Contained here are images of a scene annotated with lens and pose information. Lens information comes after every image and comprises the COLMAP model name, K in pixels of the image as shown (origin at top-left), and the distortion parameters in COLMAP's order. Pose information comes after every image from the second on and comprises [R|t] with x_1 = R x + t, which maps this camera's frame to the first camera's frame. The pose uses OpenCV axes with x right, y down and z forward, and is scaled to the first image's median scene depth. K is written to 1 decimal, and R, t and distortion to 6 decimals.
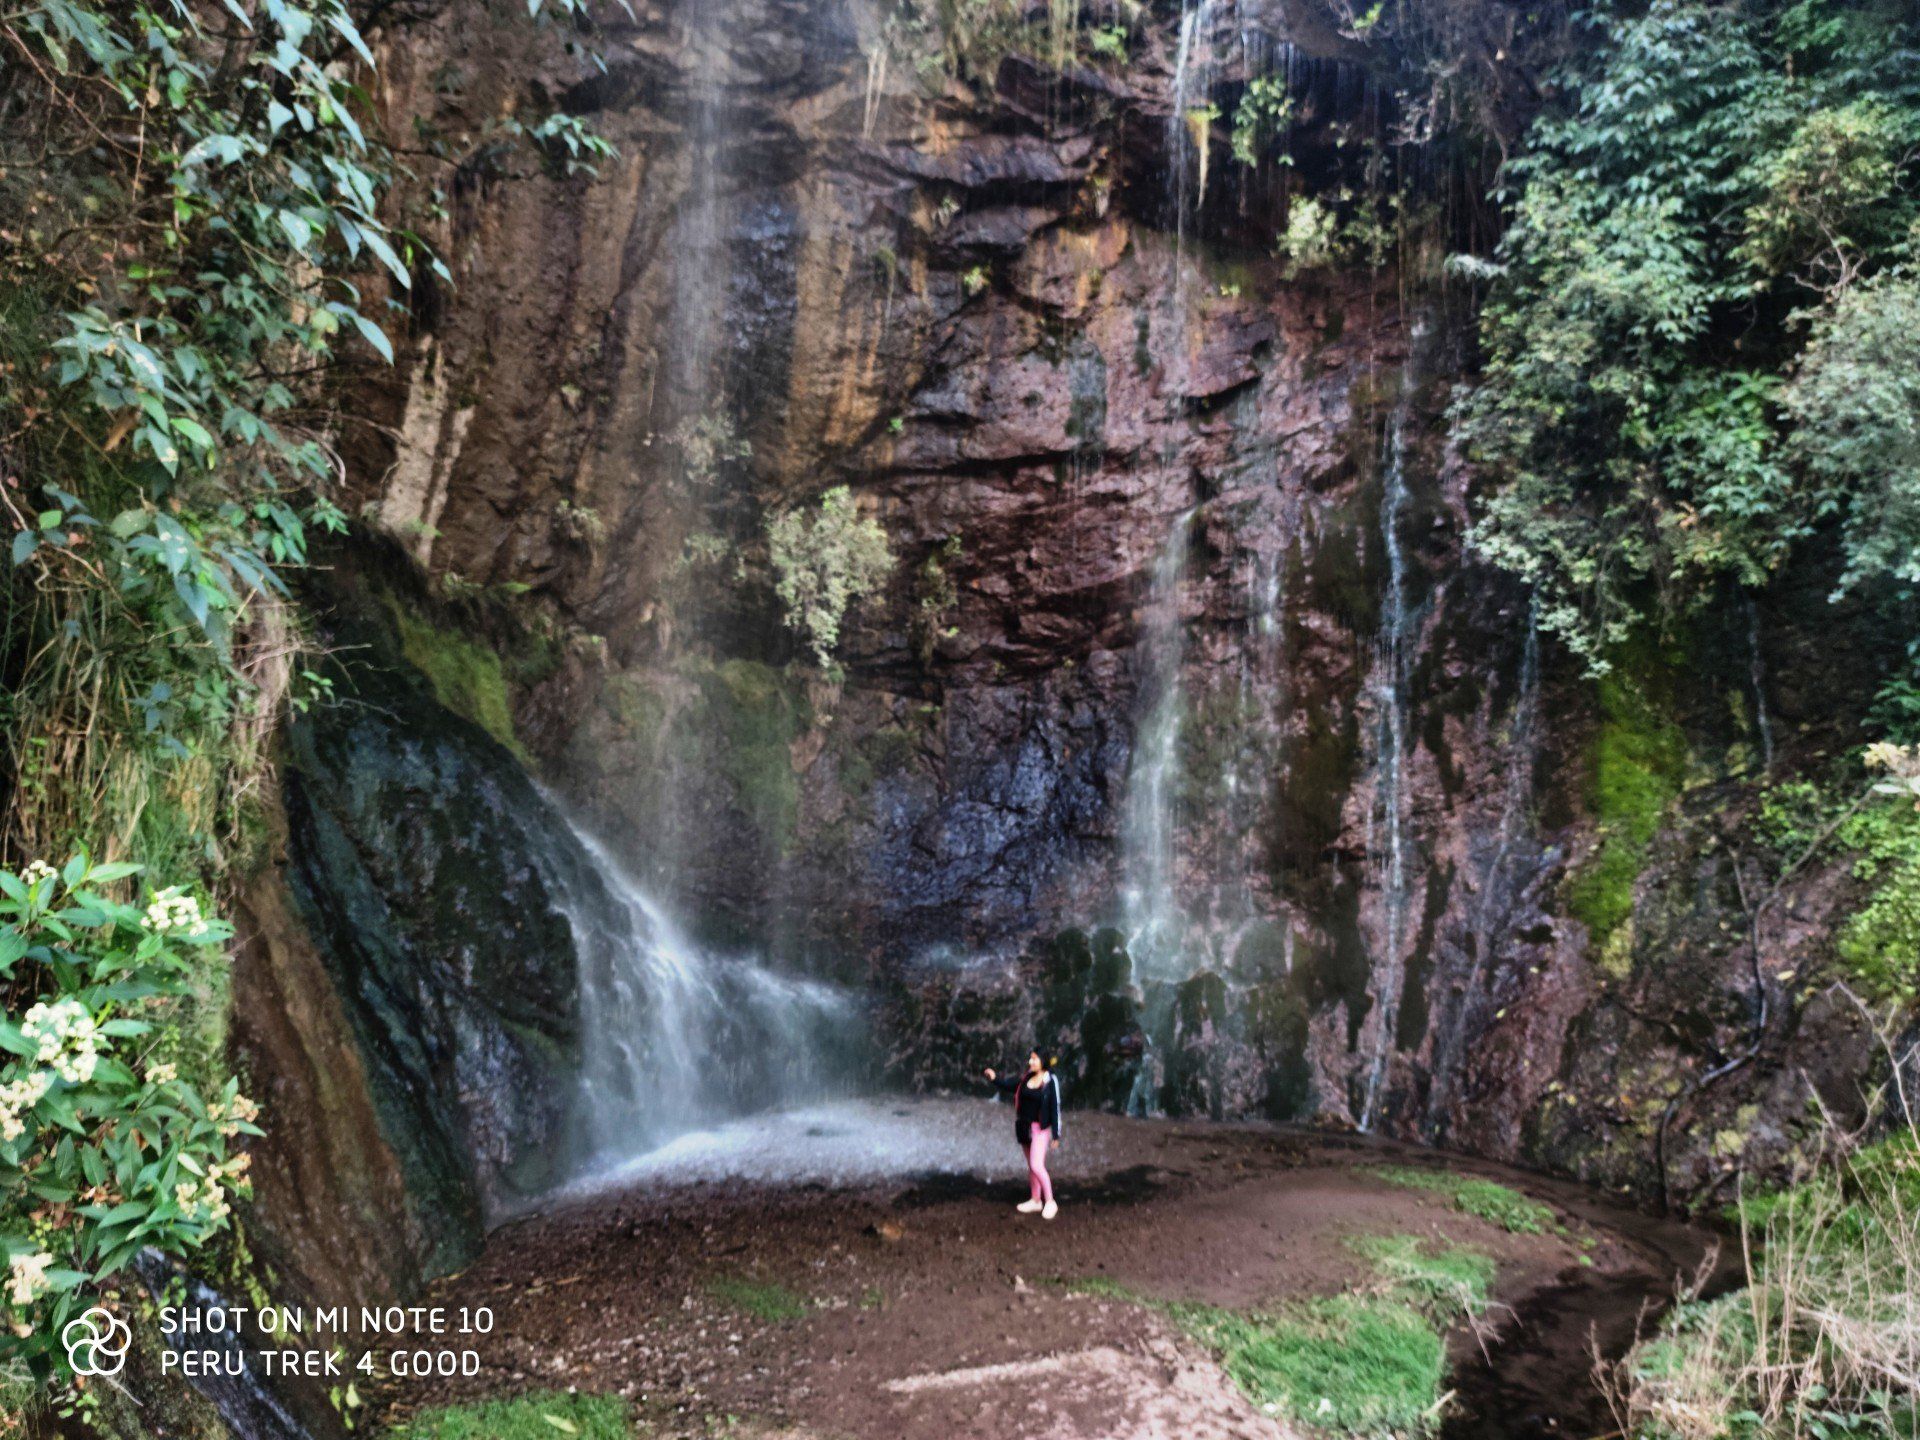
lens RADIAL K [[1803.2, 0, 958.7], [0, 1803.2, 637.7], [0, 0, 1]] dist [0.177663, -0.005281]
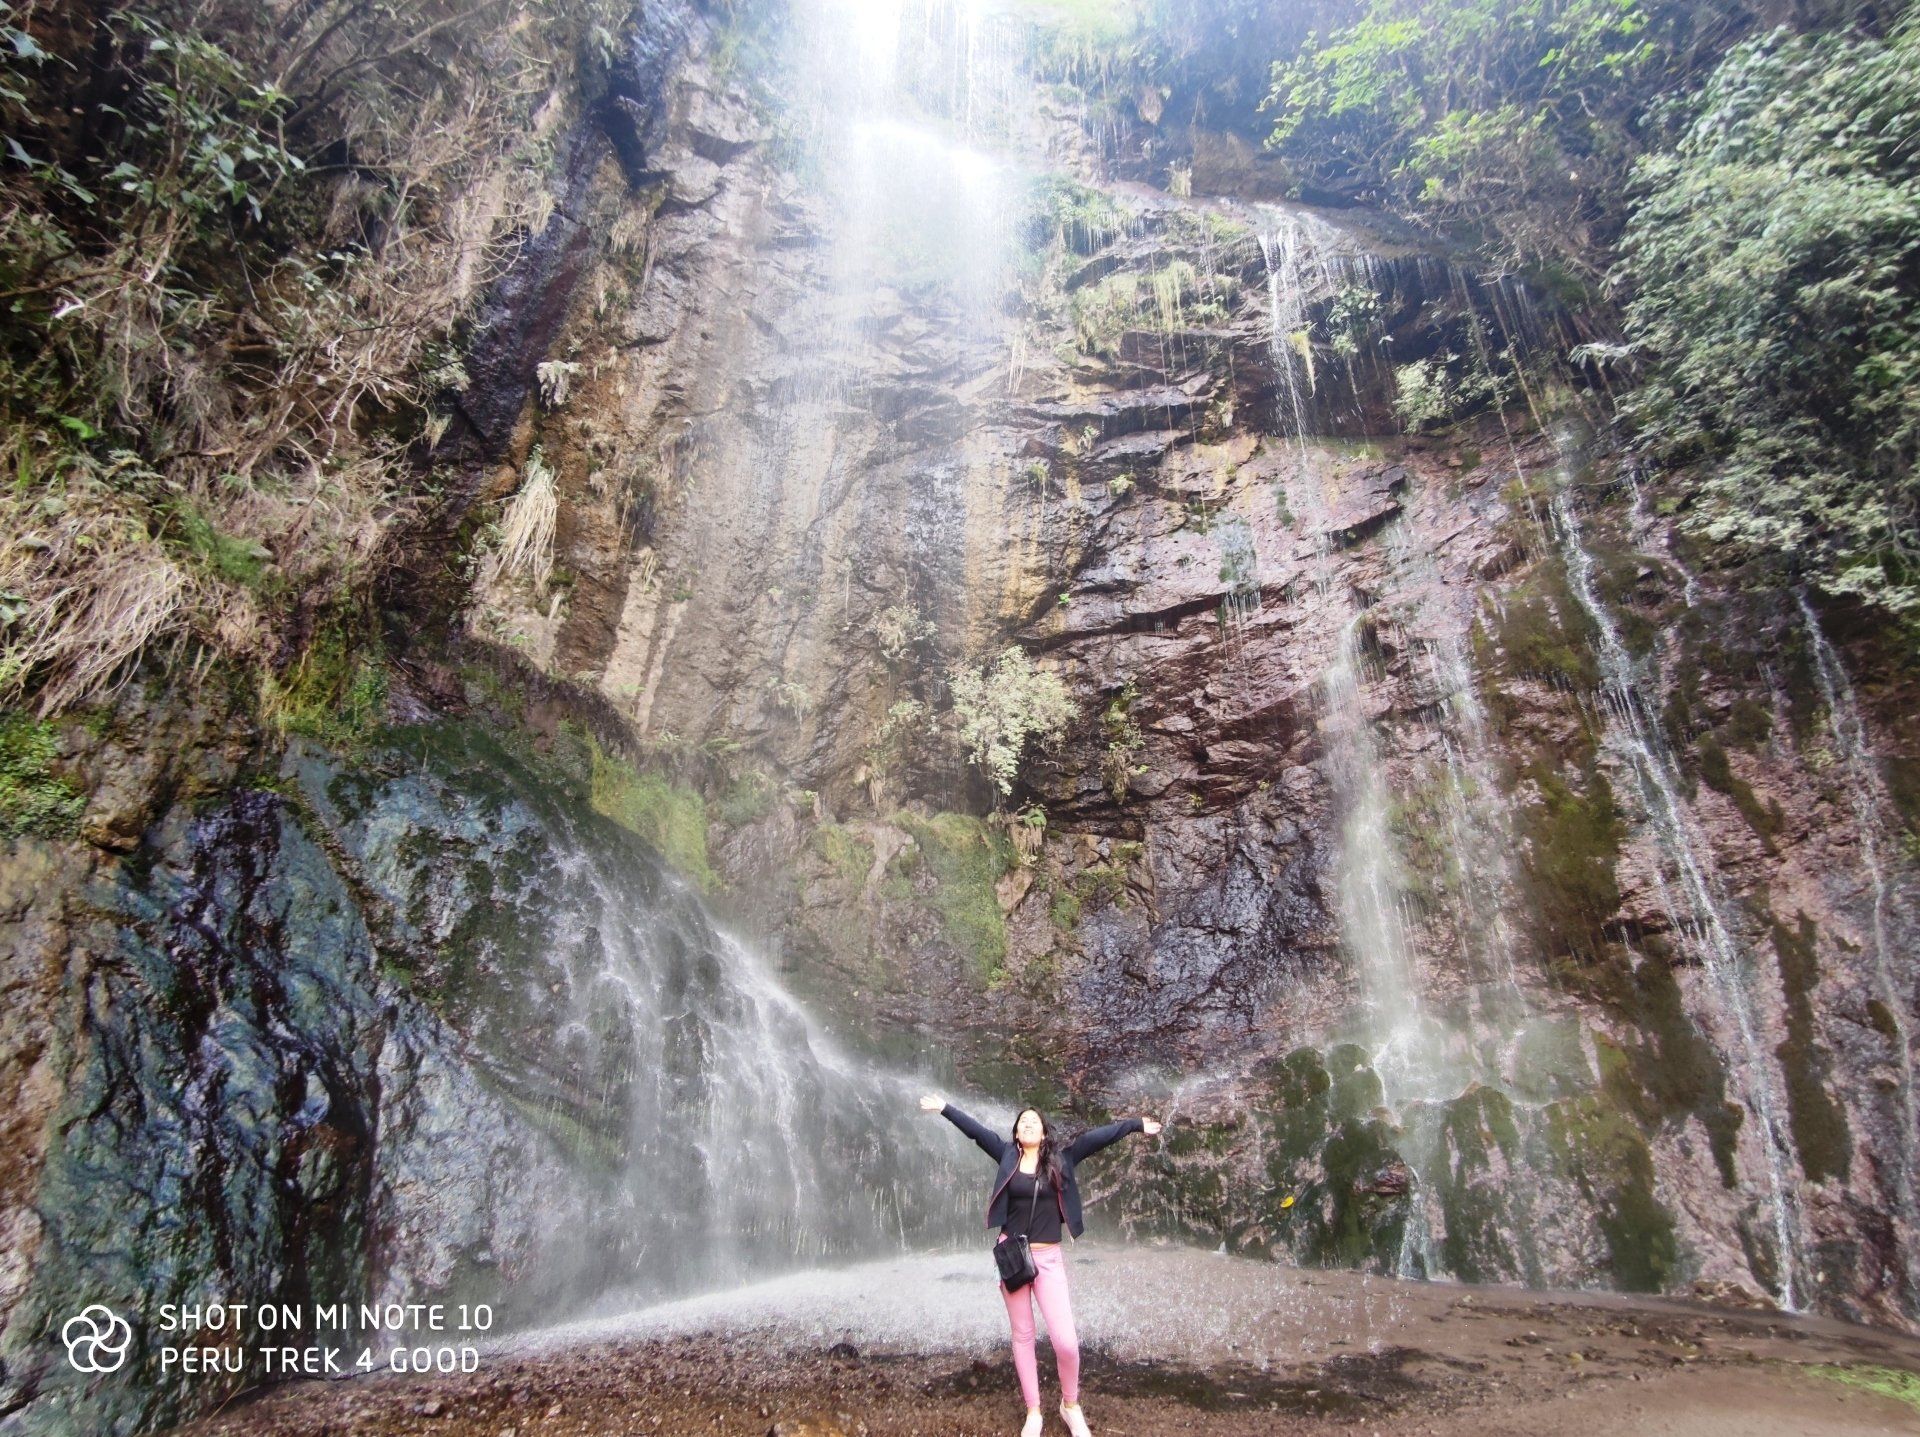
lens RADIAL K [[927.6, 0, 936.7], [0, 927.6, 693.1], [0, 0, 1]] dist [0.037044, -0.015117]
pose [[0.922160, -0.182167, -0.341227, 0.083986], [0.059420, 0.938404, -0.340393, 0.140930], [0.382218, 0.293621, 0.876183, 0.466071]]
